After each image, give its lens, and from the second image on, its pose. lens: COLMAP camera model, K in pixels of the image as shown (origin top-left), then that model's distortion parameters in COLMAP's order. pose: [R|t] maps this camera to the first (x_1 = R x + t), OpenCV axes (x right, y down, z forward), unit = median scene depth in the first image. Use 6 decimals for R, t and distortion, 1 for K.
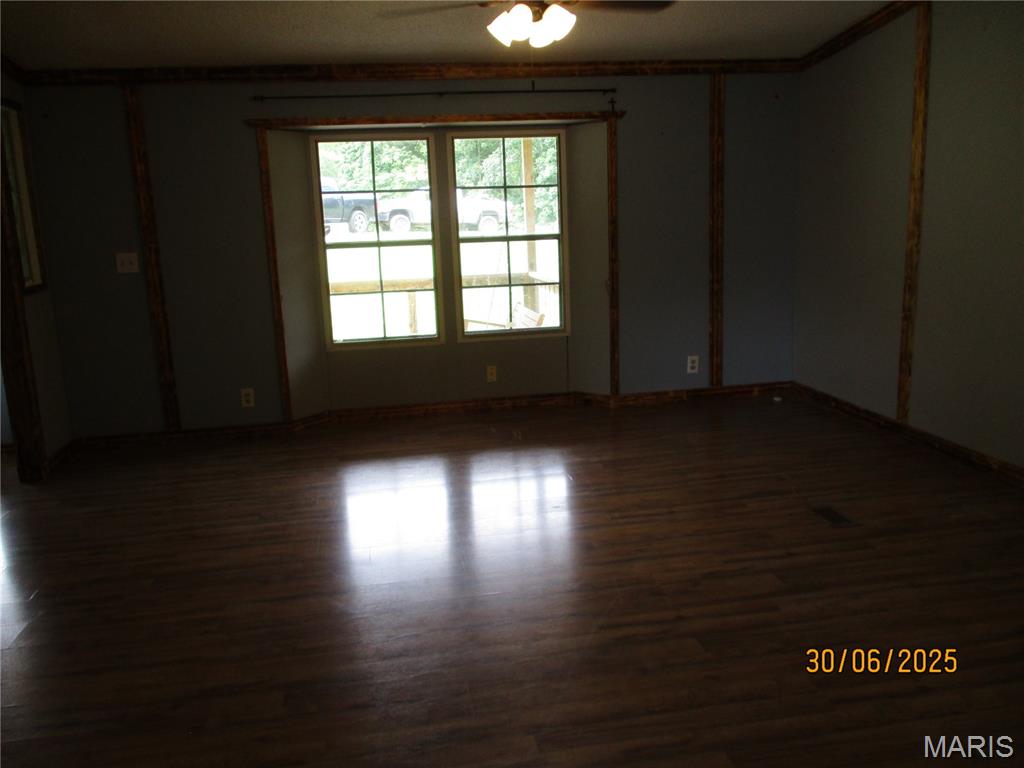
lens RADIAL K [[860.6, 0, 512.0], [0, 860.6, 384.0], [0, 0, 1]] dist [-0.000854, -0.004745]
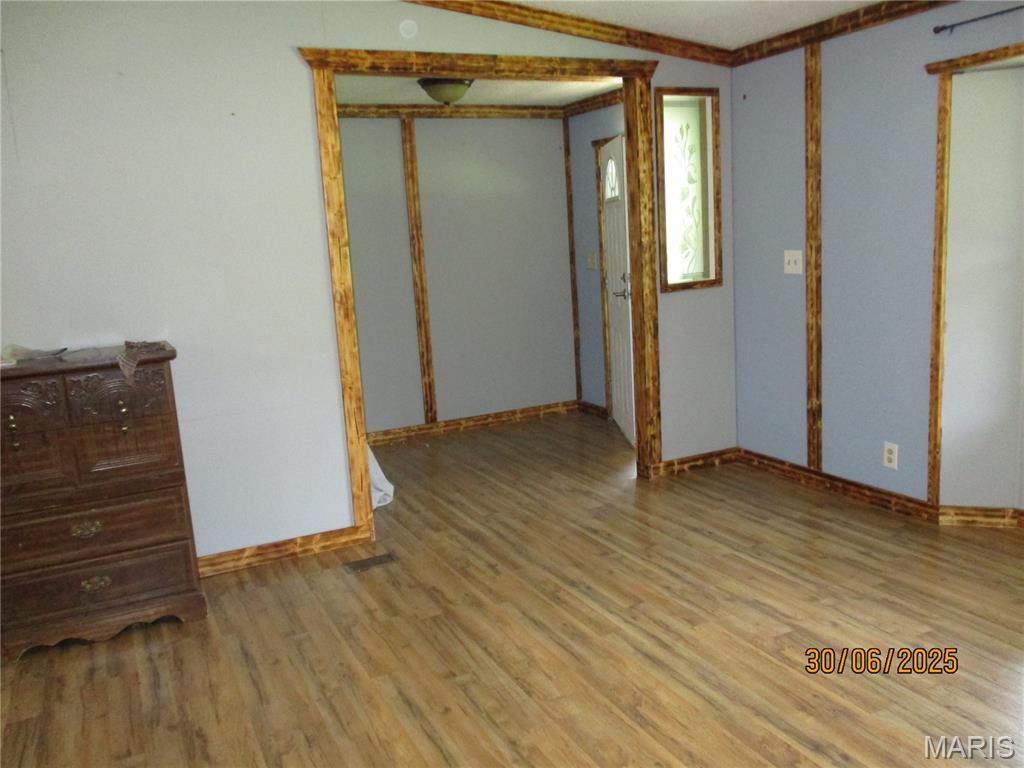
lens RADIAL K [[860.6, 0, 512.0], [0, 860.6, 384.0], [0, 0, 1]] dist [-0.000854, -0.004745]
pose [[0.284110, 0.191890, -0.939393, 0.288611], [-0.145302, 0.977069, 0.155641, -0.115556], [0.947718, 0.092276, 0.305477, 0.494598]]
